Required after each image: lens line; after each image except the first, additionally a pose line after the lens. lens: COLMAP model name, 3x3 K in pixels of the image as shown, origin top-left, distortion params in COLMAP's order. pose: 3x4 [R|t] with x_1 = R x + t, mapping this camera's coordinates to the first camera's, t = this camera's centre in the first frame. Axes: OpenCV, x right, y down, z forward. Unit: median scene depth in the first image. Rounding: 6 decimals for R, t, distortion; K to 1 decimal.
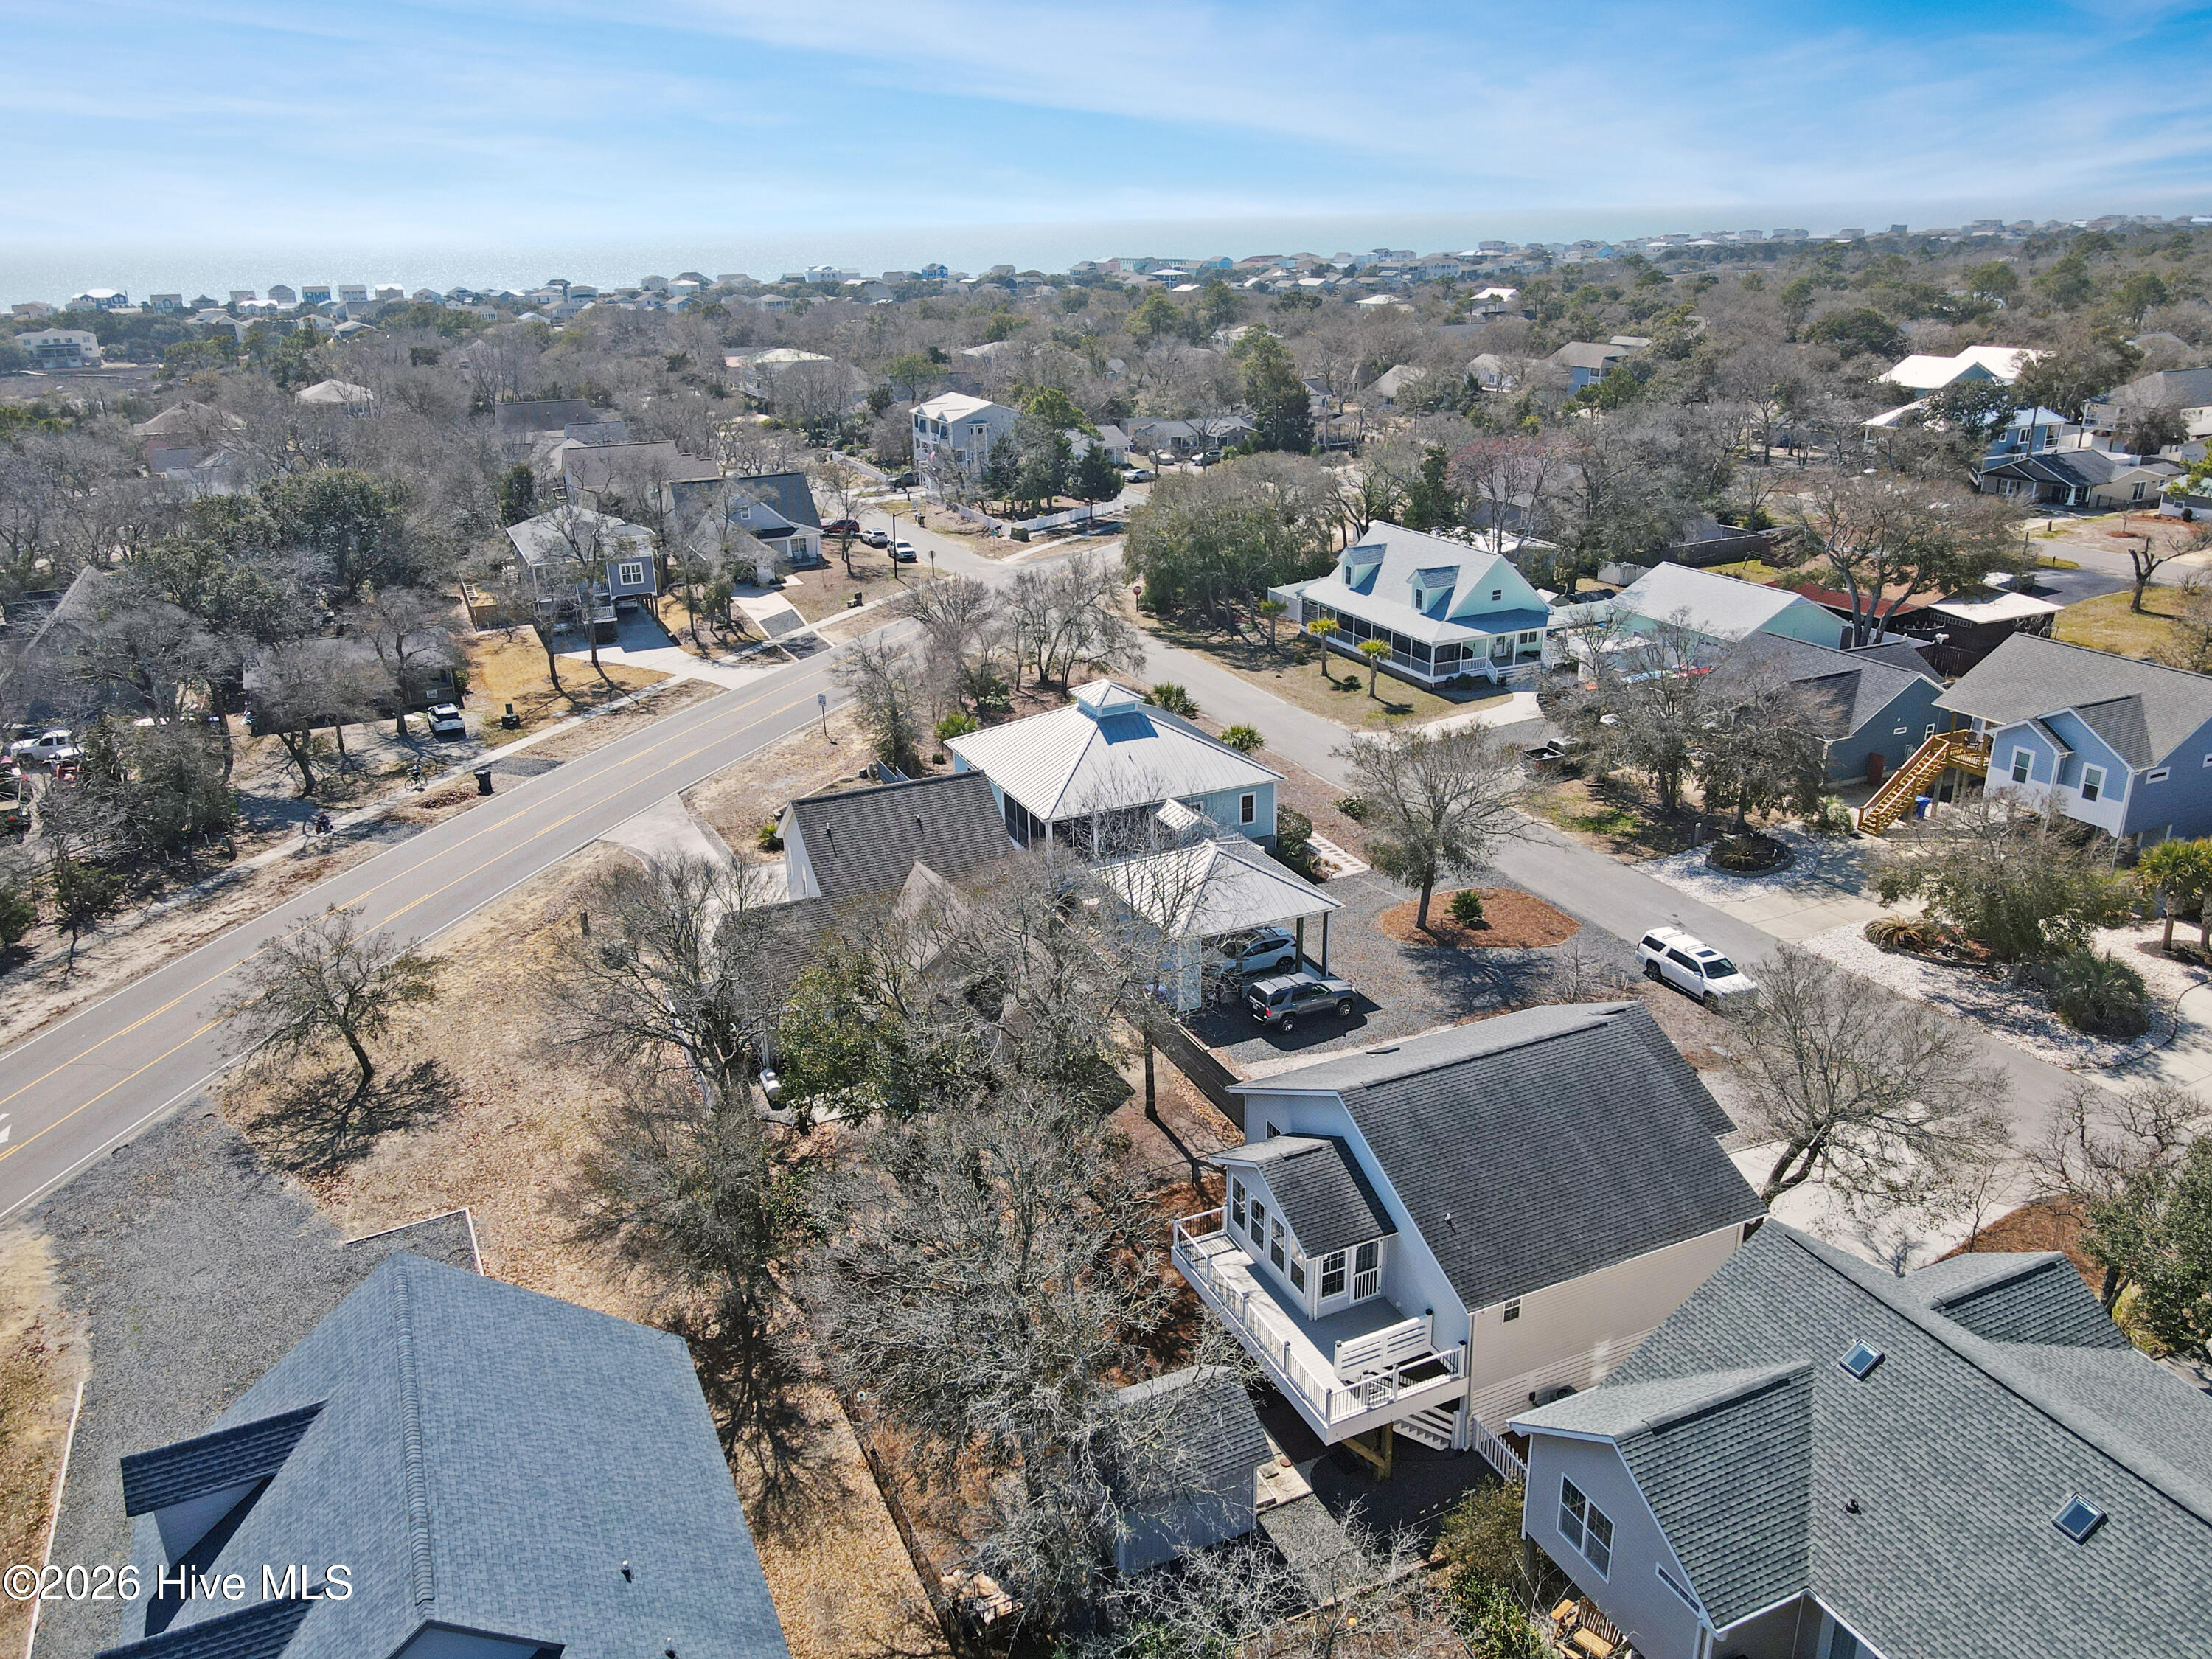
lens RADIAL K [[1624.1, 0, 1084.9], [0, 1624.1, 815.4], [0, 0, 1]] dist [0.009711, 0.017211]
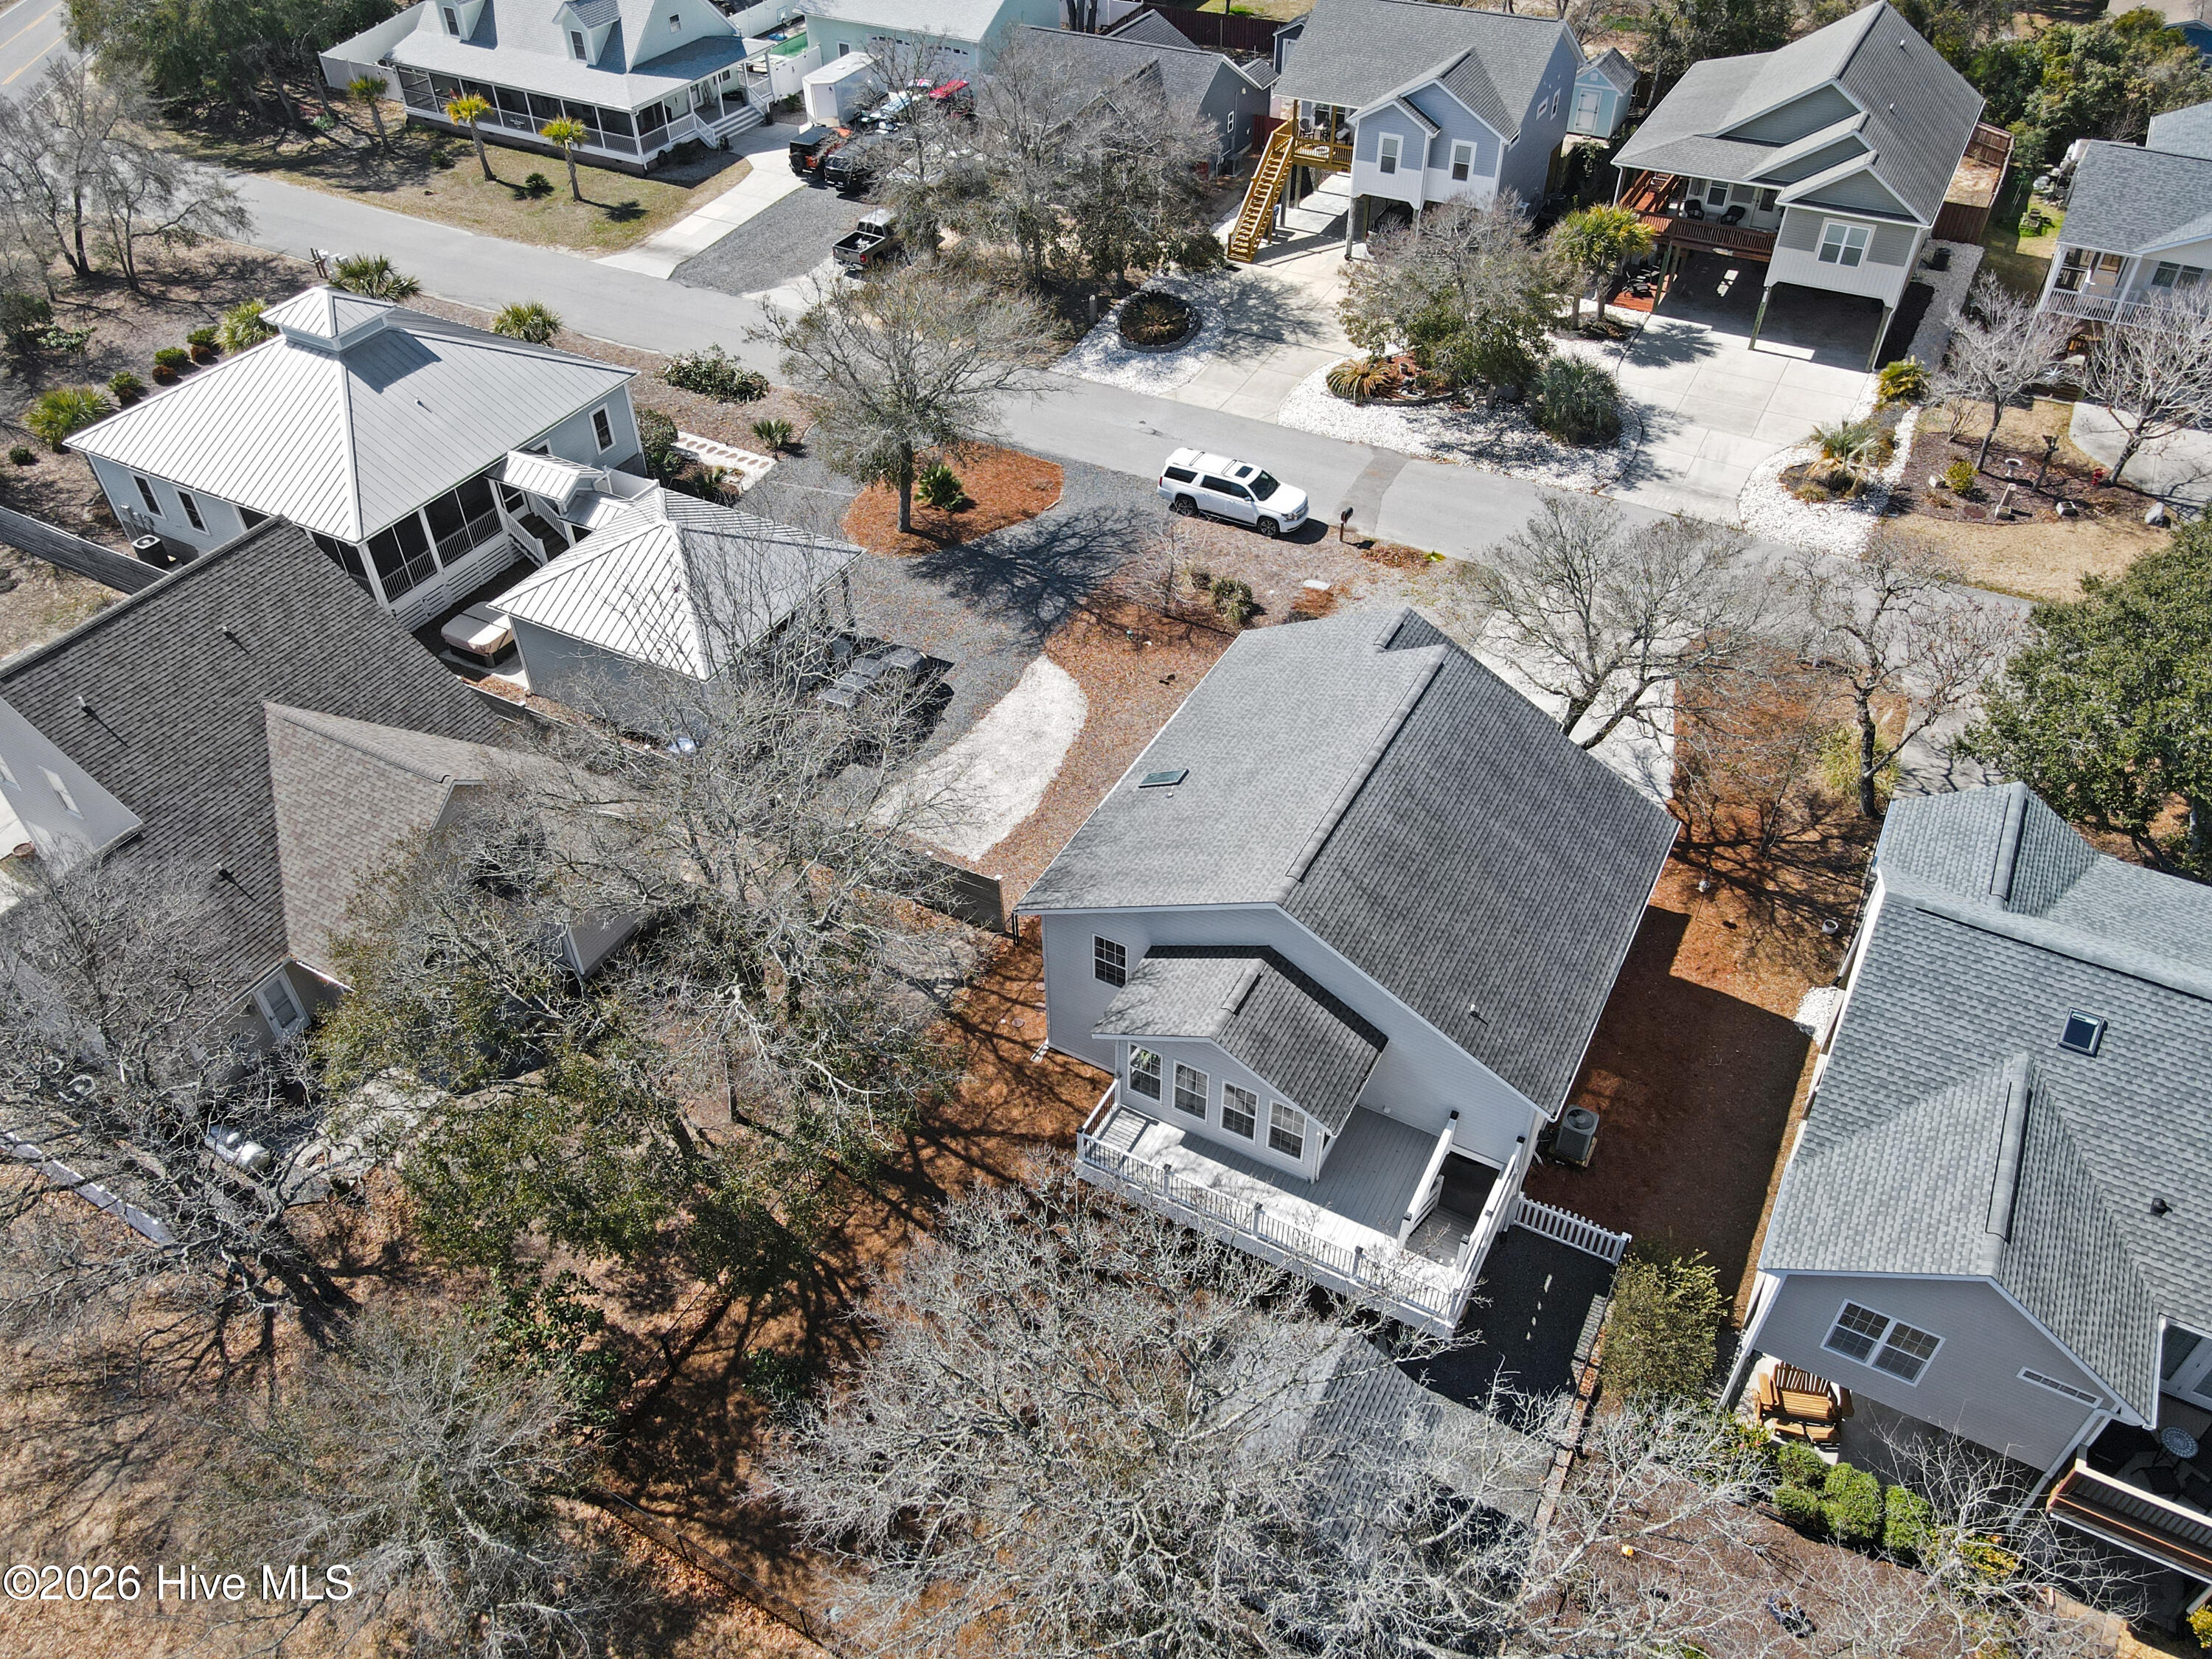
lens RADIAL K [[1624.1, 0, 1091.7], [0, 1624.1, 822.9], [0, 0, 1]] dist [0.009711, 0.017211]
pose [[0.799192, -0.391458, 0.456127, -0.123323], [0.207071, 0.891707, 0.402467, -0.093057], [-0.564281, -0.227197, 0.793706, 0.259822]]
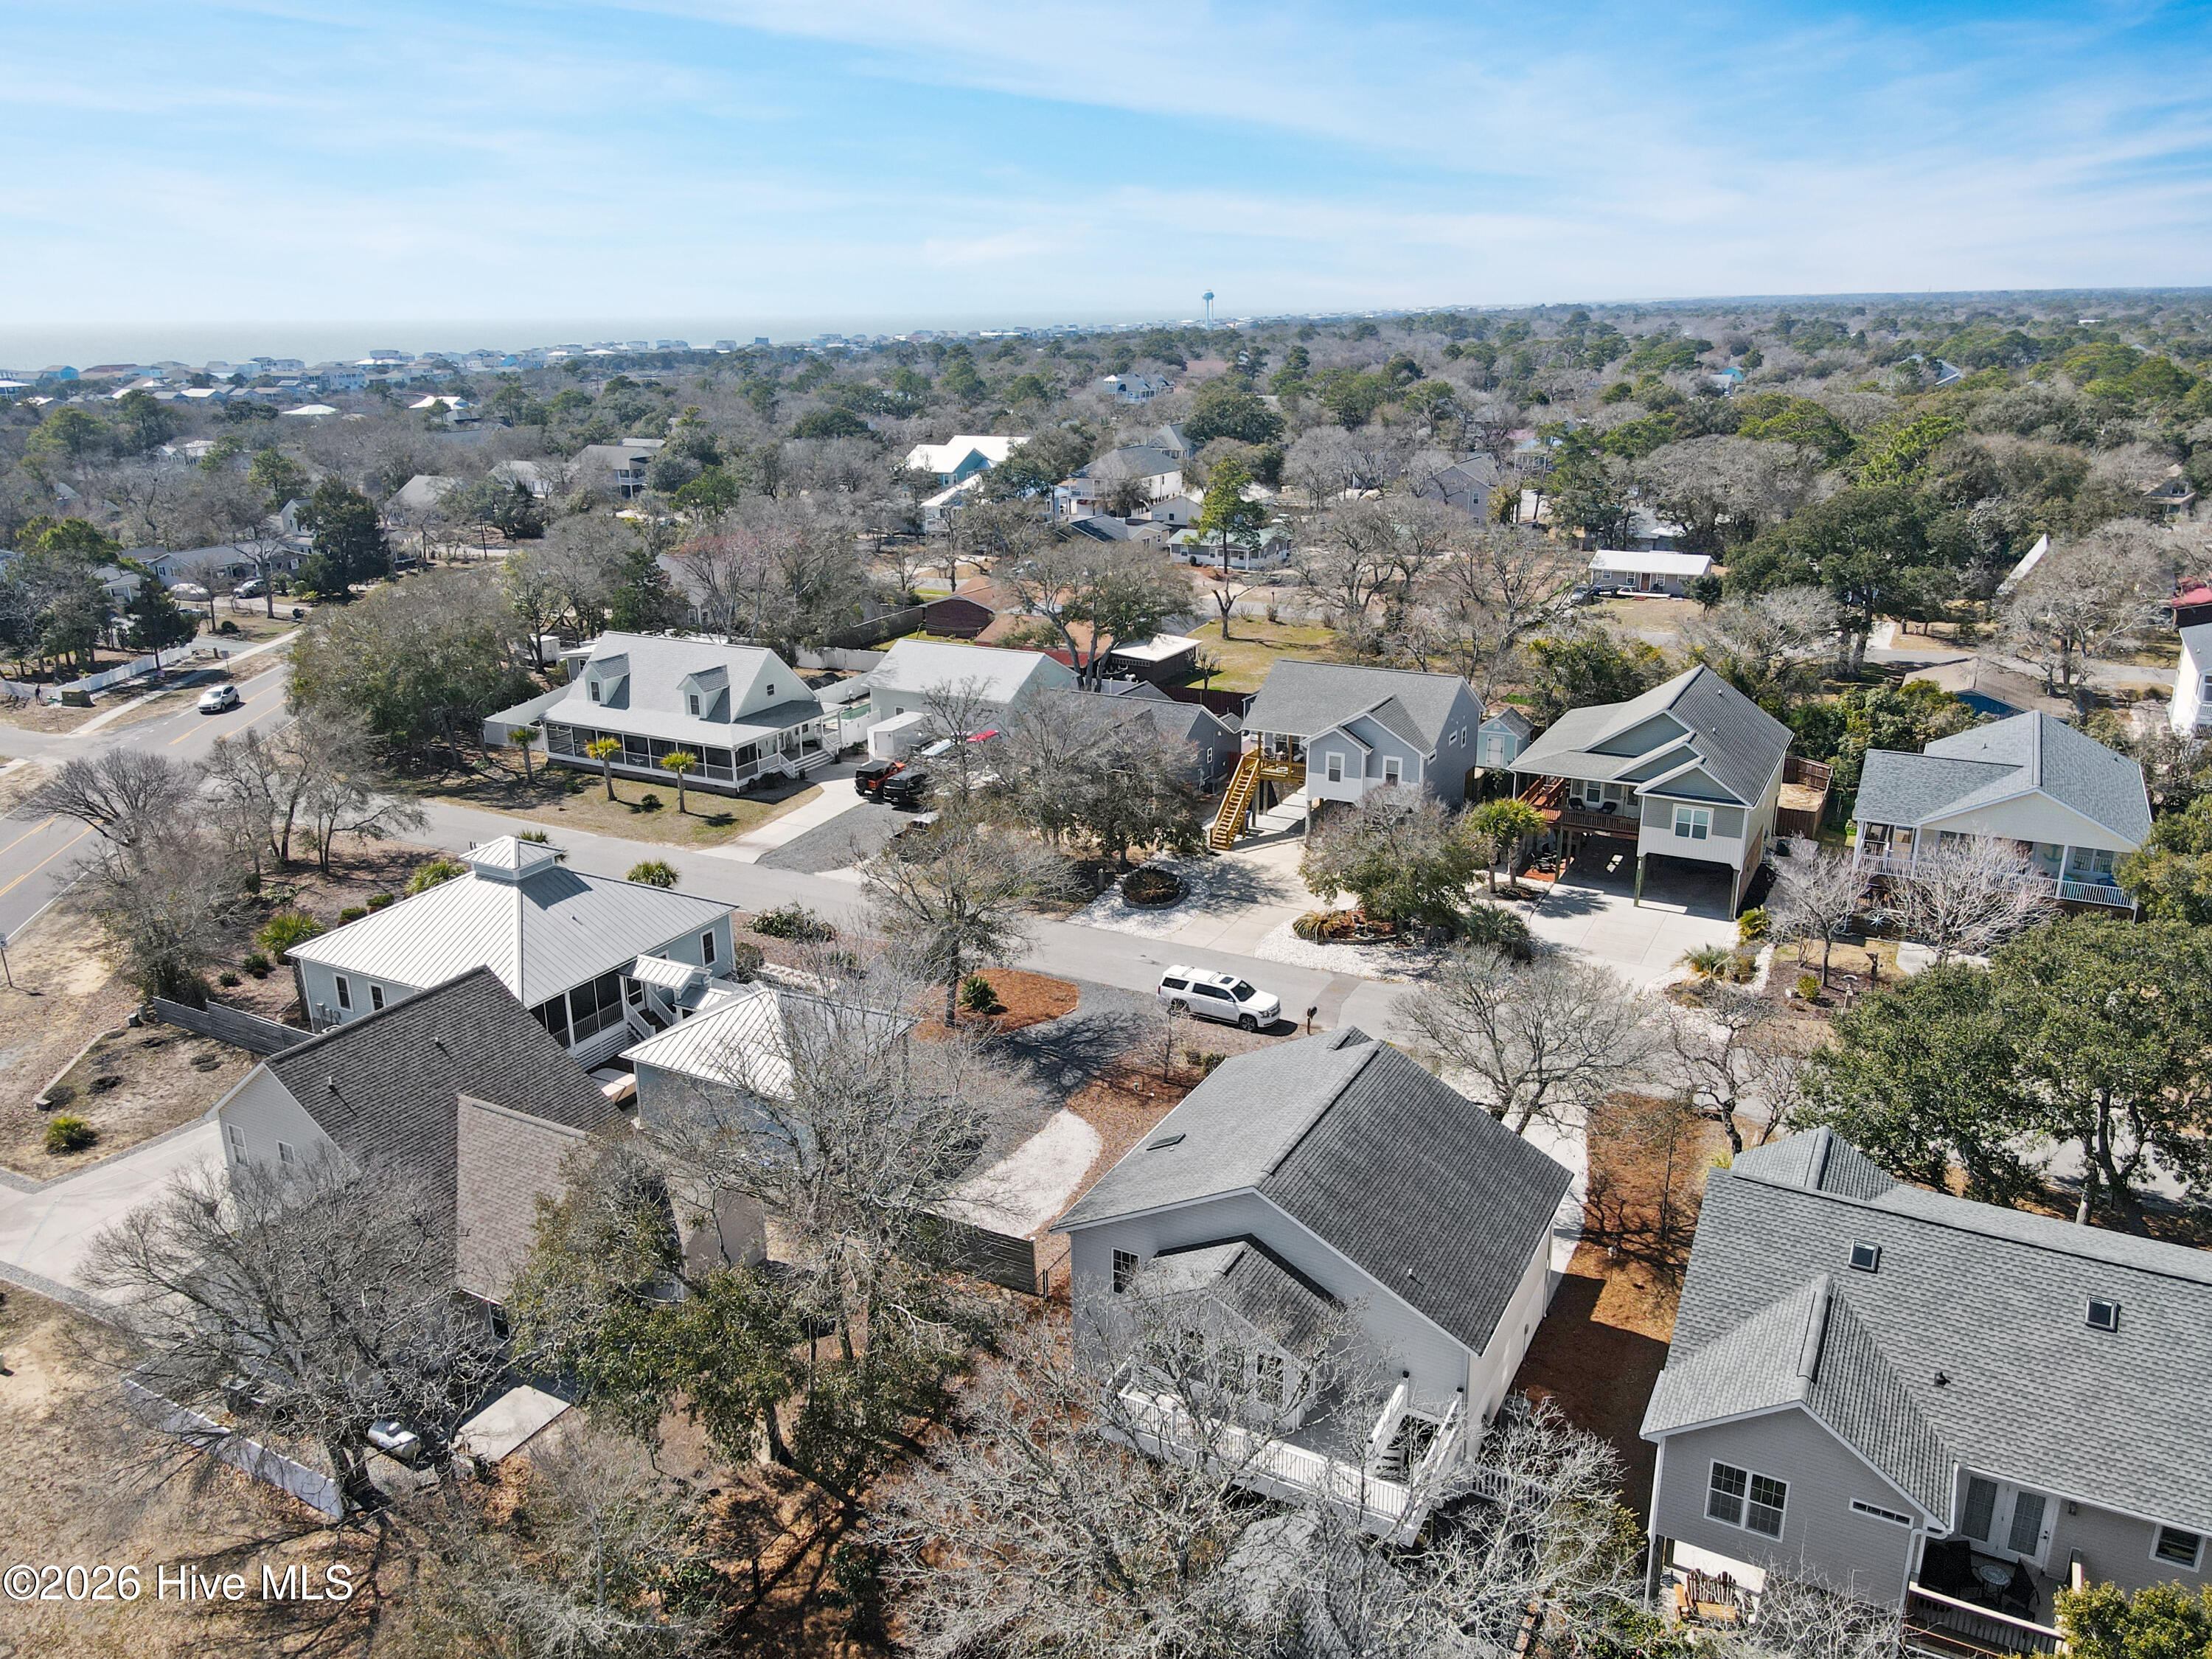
lens RADIAL K [[1624.1, 0, 1088.2], [0, 1624.1, 820.9], [0, 0, 1]] dist [0.009711, 0.017211]
pose [[0.799849, -0.172719, 0.574813, -0.233724], [0.205883, 0.978547, 0.007547, -0.036147], [-0.563786, 0.112308, 0.818250, 0.137579]]
